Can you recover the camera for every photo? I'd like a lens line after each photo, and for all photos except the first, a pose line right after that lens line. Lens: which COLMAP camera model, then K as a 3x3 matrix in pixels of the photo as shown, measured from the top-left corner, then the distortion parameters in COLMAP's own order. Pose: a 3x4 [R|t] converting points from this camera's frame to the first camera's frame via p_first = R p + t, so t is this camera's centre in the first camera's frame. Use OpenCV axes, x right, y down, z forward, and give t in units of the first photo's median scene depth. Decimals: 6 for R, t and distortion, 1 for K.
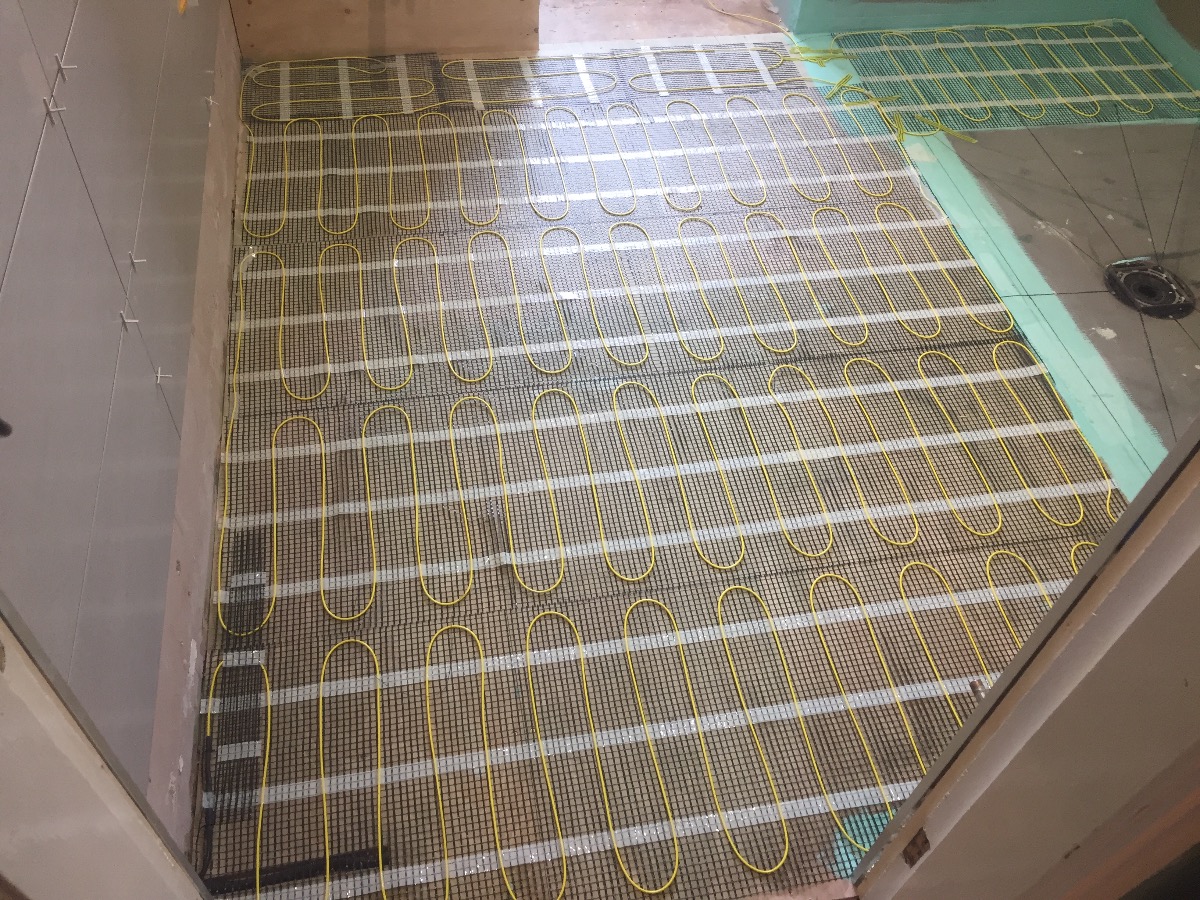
lens RADIAL K [[1028.6, 0, 600.0], [0, 1028.6, 450.0], [0, 0, 1]] dist [0.089453, -0.117602]
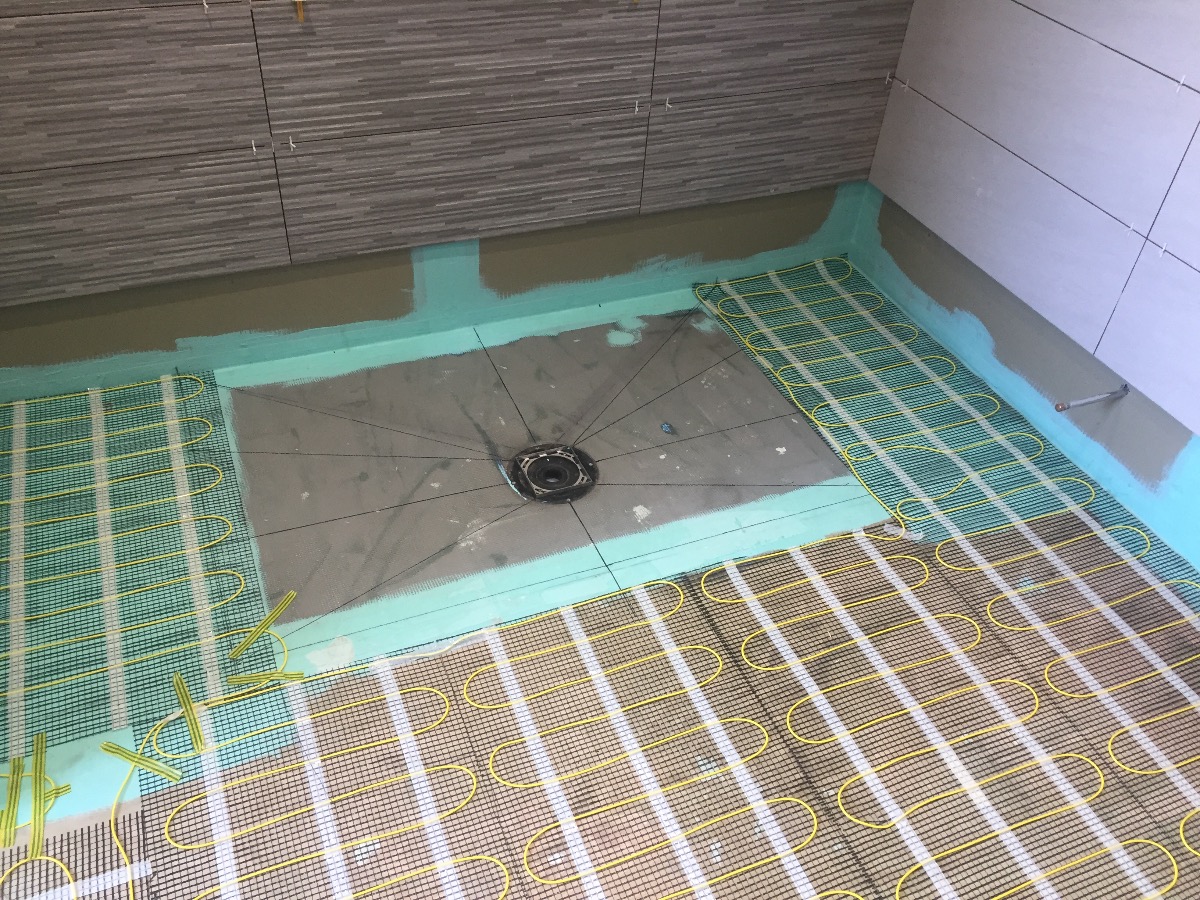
lens RADIAL K [[1028.6, 0, 600.0], [0, 1028.6, 450.0], [0, 0, 1]] dist [0.089453, -0.117602]
pose [[-0.199782, -0.695565, 0.690128, -0.130467], [0.695587, 0.395382, 0.599859, -0.740494], [-0.690105, 0.599885, 0.404836, 0.604766]]
